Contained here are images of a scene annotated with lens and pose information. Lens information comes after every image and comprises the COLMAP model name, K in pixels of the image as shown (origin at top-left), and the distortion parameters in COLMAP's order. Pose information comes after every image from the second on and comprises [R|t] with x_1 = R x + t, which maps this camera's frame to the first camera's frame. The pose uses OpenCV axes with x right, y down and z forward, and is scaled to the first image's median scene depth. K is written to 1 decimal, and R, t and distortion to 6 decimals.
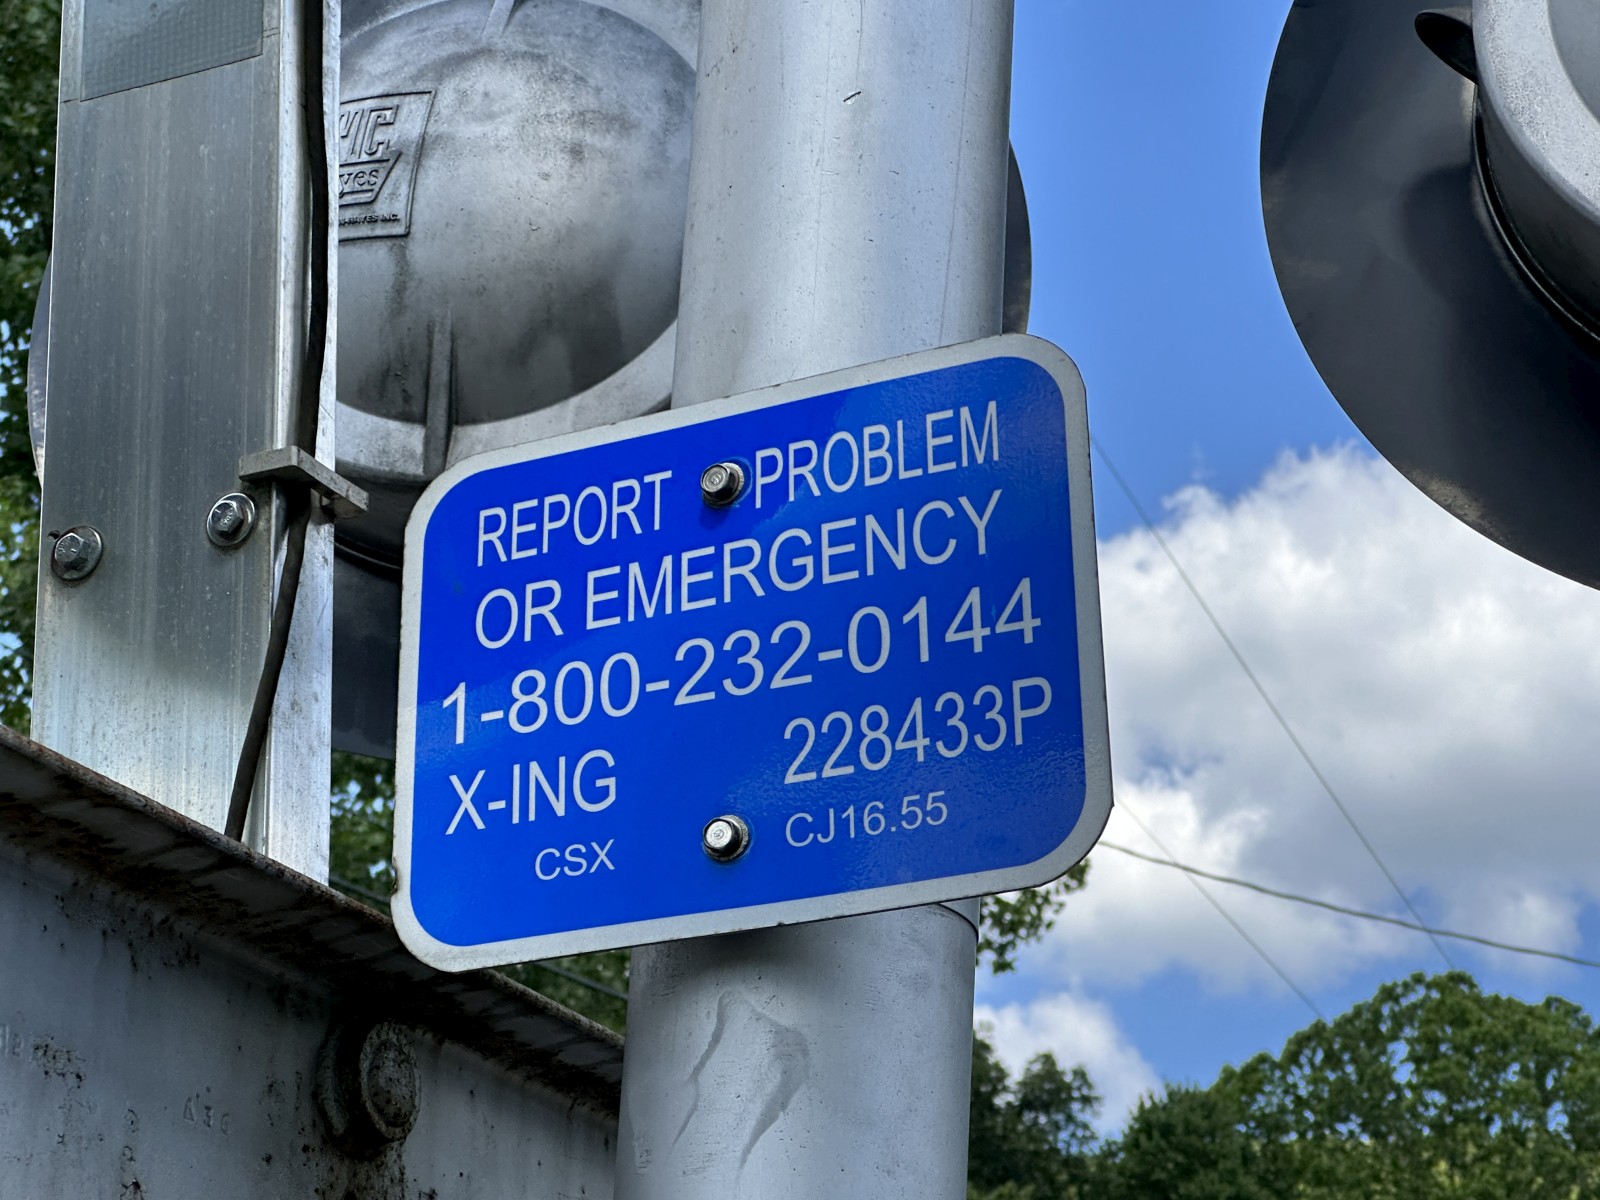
lens RADIAL K [[3664.8, 0, 800.0], [0, 3664.8, 600.0], [0, 0, 1]] dist [-0.060379, 2.384188]
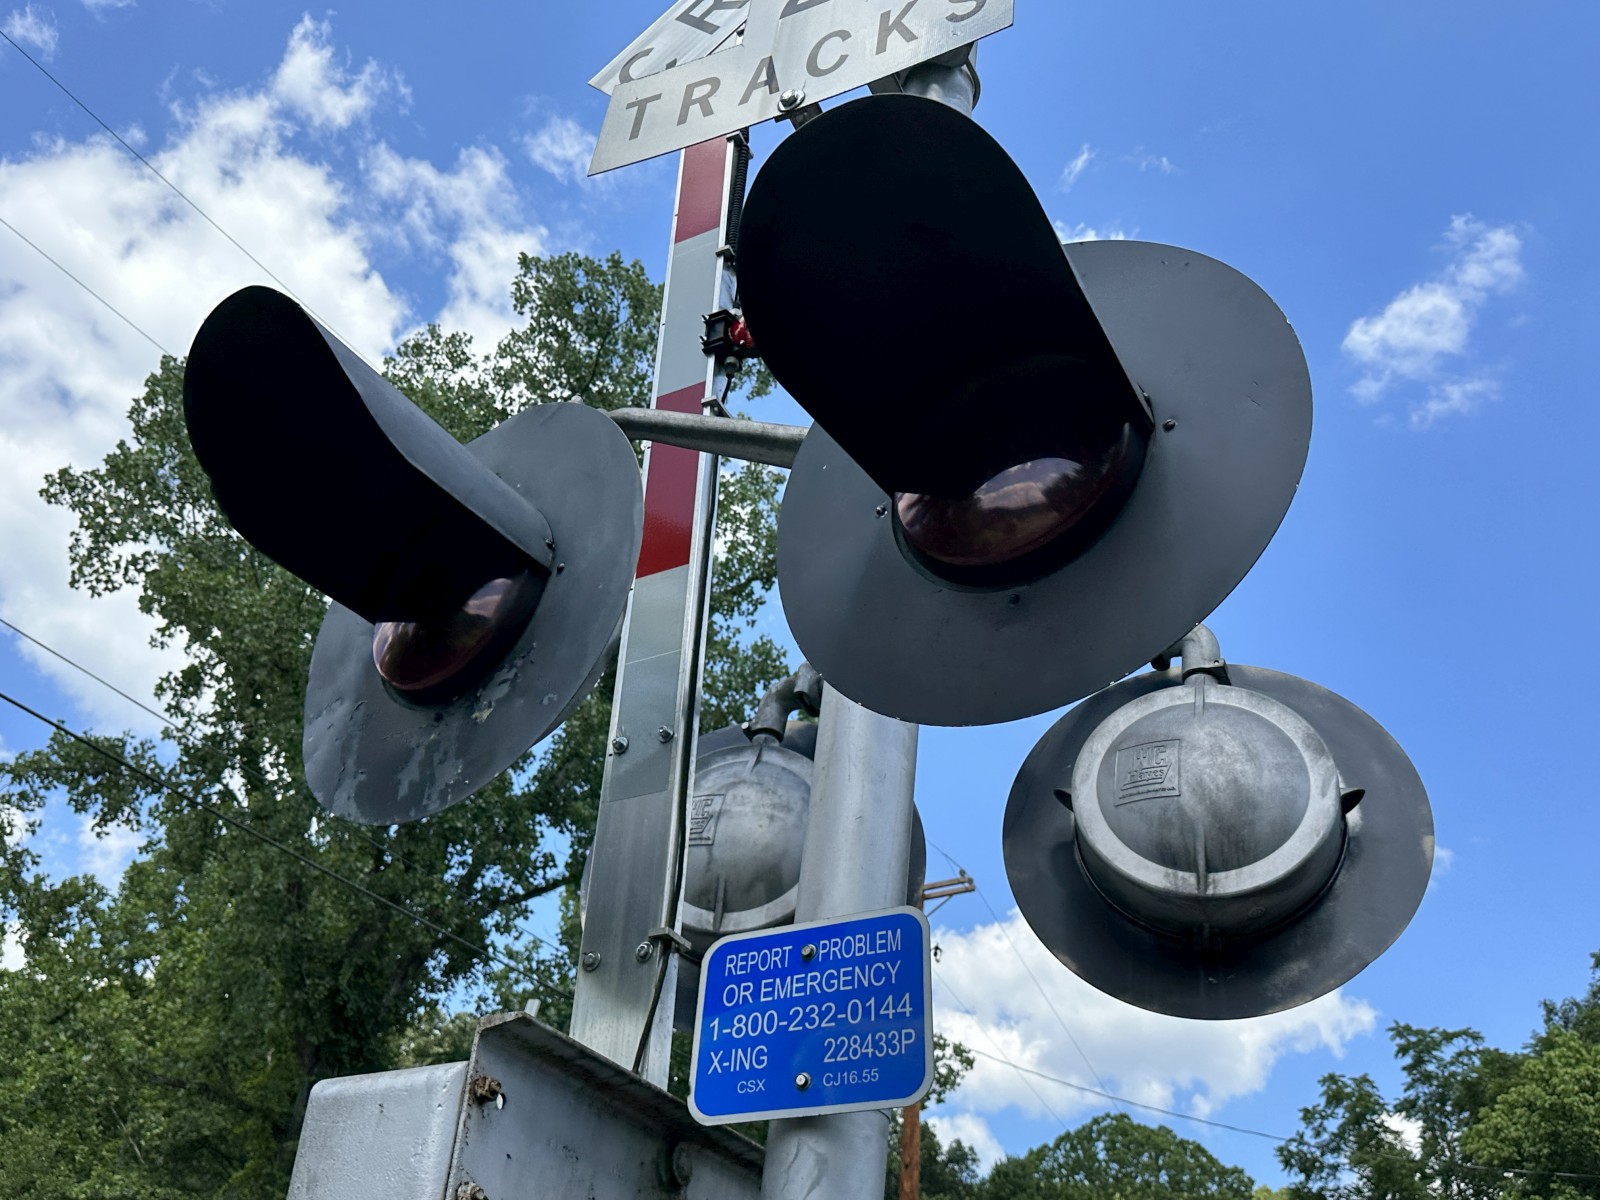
lens RADIAL K [[1377.2, 0, 815.7], [0, 1377.2, 596.2], [0, 0, 1]] dist [0.175236, -0.421153]
pose [[0.998294, 0.034272, -0.047267, 0.020981], [-0.044531, 0.970538, -0.236797, -0.033418], [0.037759, 0.238497, 0.970409, -0.123079]]
